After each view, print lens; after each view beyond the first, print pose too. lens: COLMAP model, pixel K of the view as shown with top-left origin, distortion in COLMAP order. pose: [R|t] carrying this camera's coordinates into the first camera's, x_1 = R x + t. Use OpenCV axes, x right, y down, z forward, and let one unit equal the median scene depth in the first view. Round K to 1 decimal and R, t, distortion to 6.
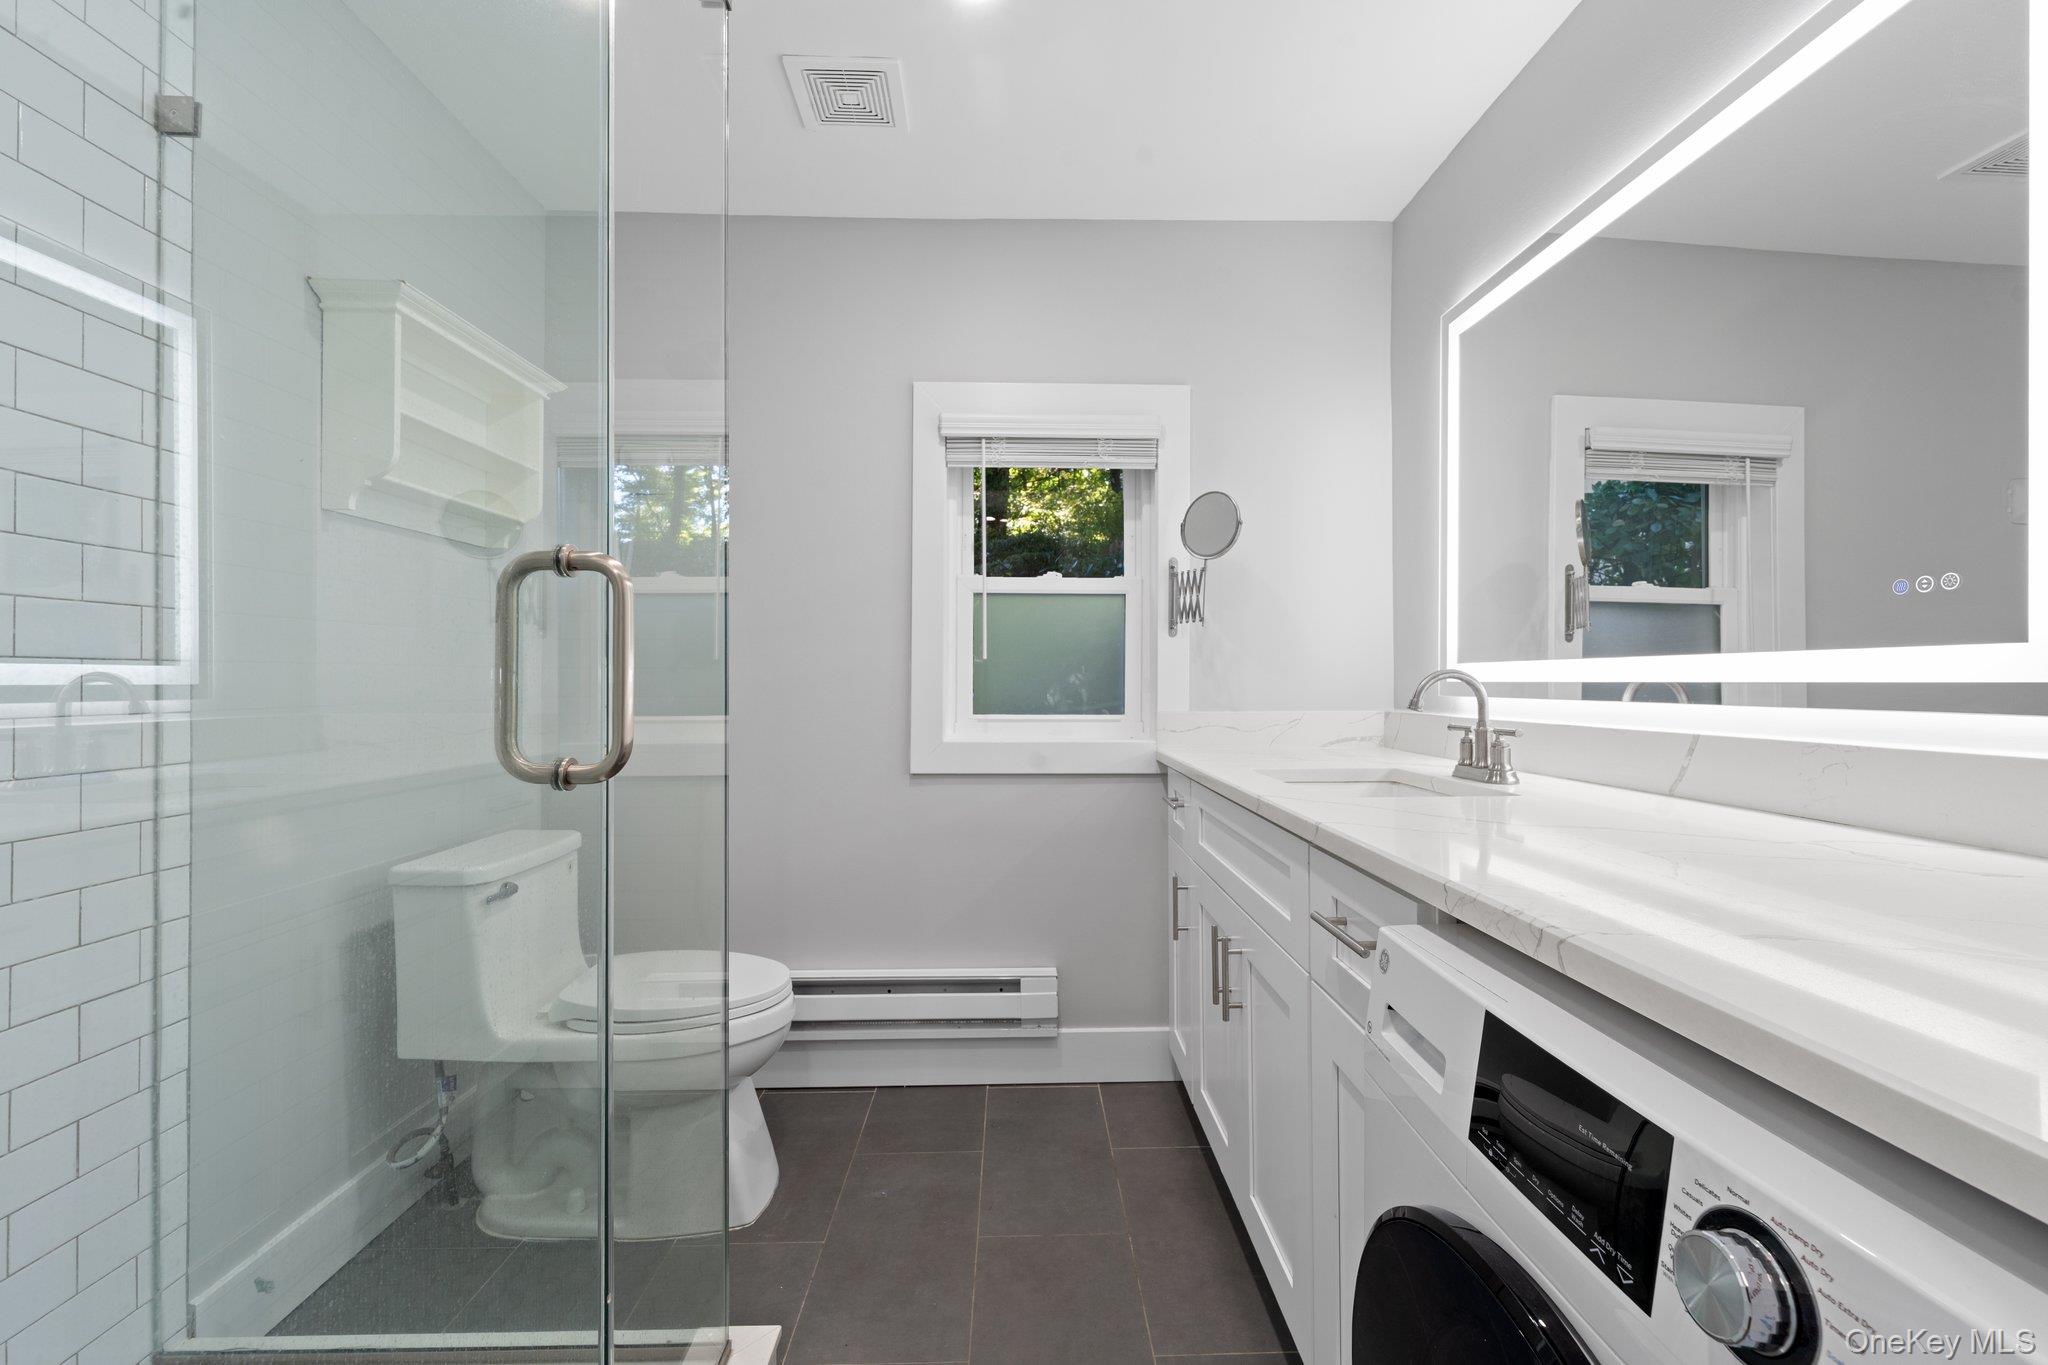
lens RADIAL K [[823.3, 0, 1024.0], [0, 823.3, 682.5], [0, 0, 1]] dist [0.001269, 0.000154]
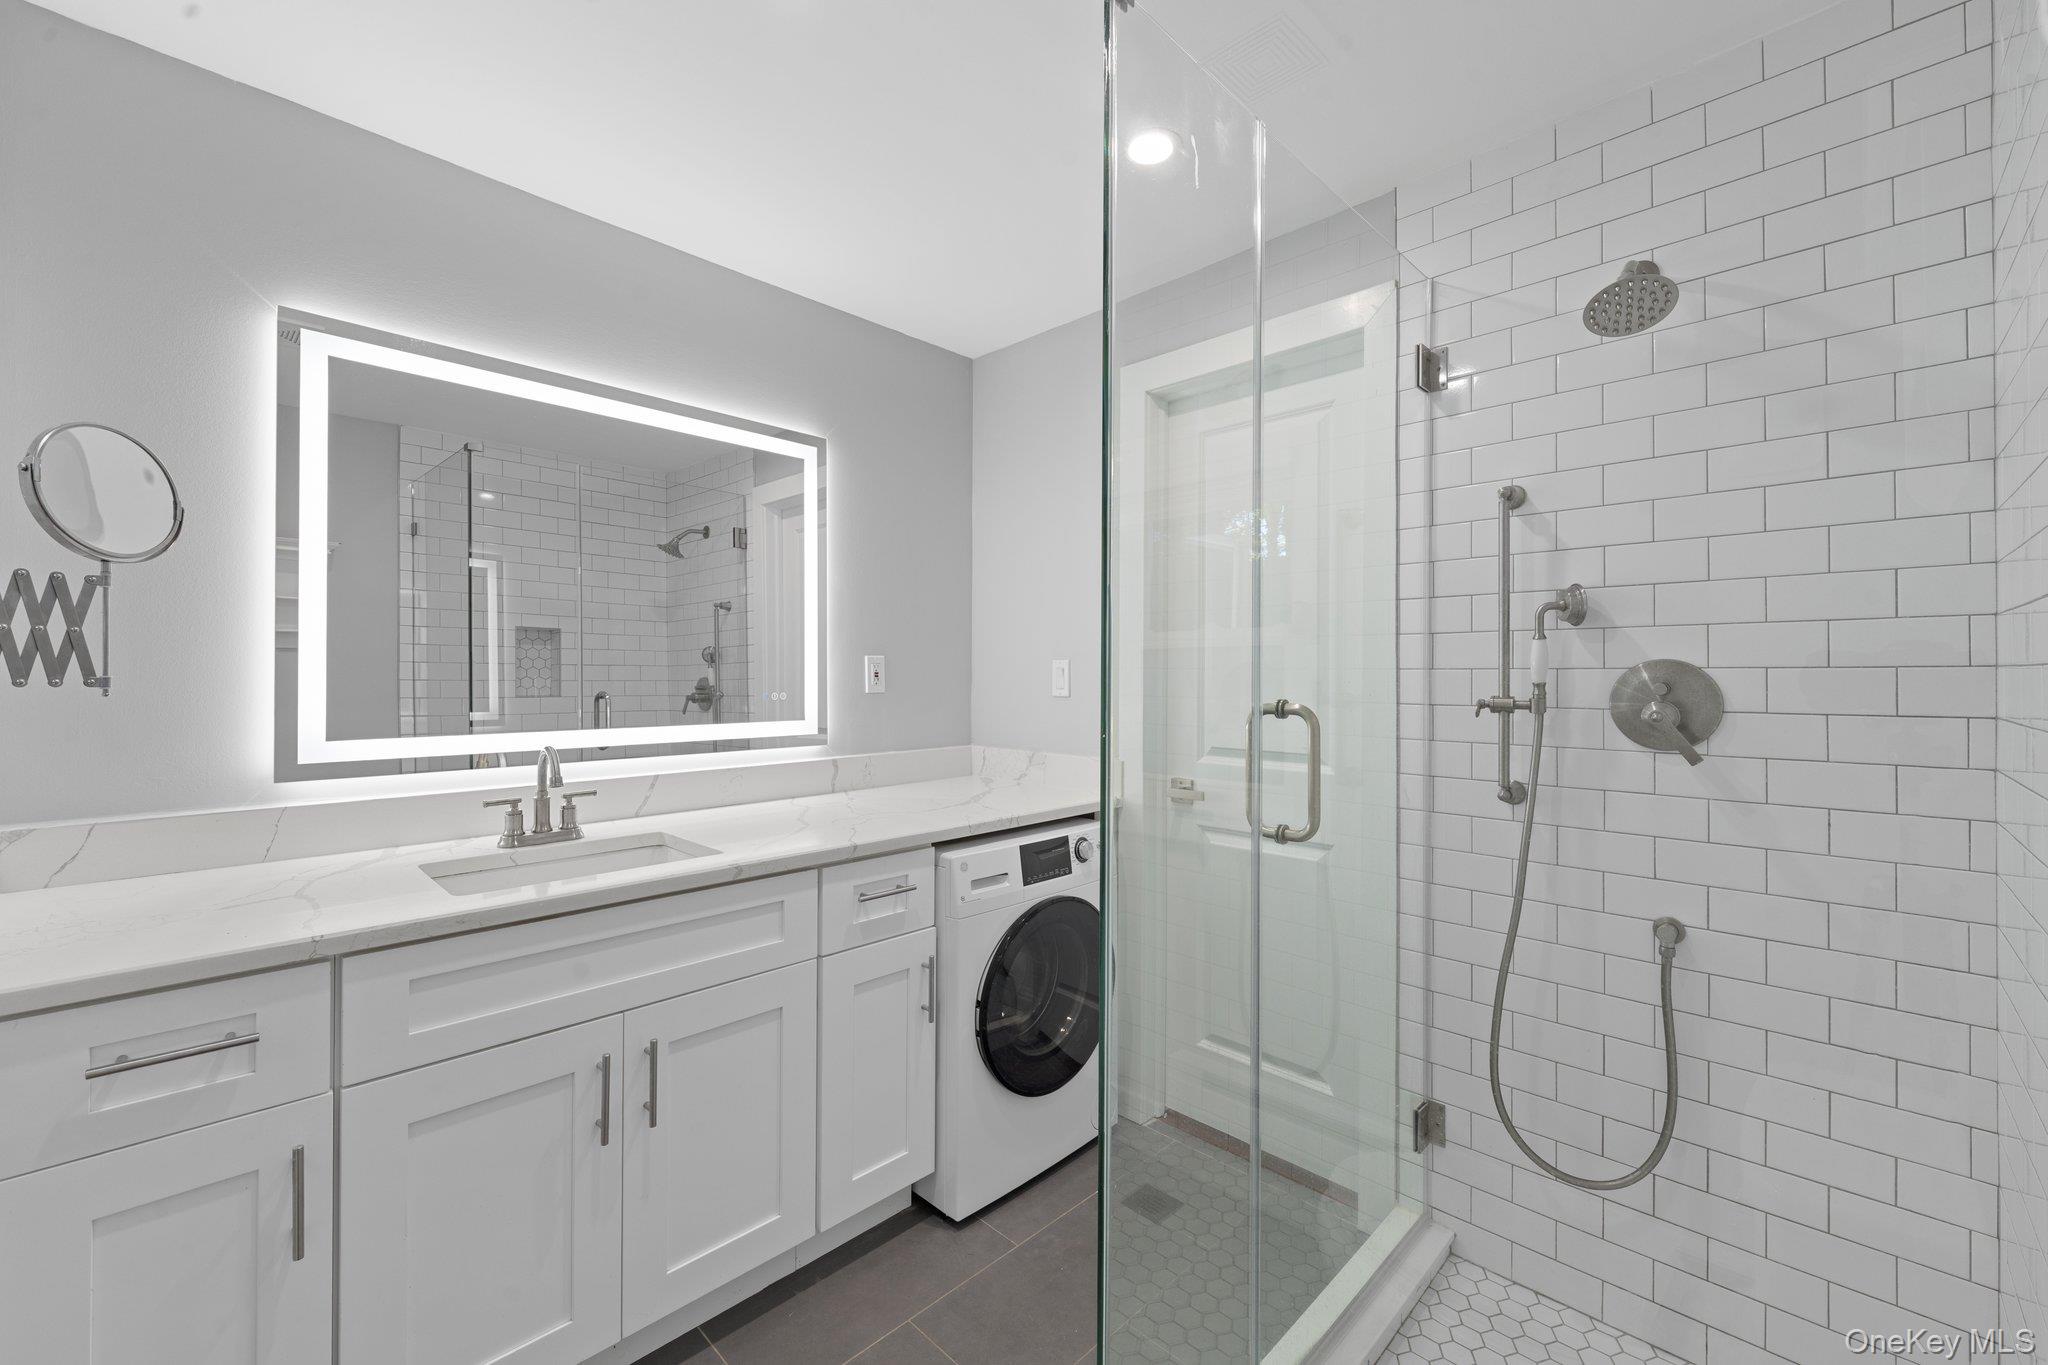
lens RADIAL K [[823.3, 0, 1024.0], [0, 823.3, 682.5], [0, 0, 1]] dist [0.001269, 0.000154]
pose [[-0.687042, 0.032178, 0.725905, -0.739916], [0.035458, 0.999313, -0.010739, -0.067286], [-0.725752, 0.018361, -0.687711, 1.335456]]
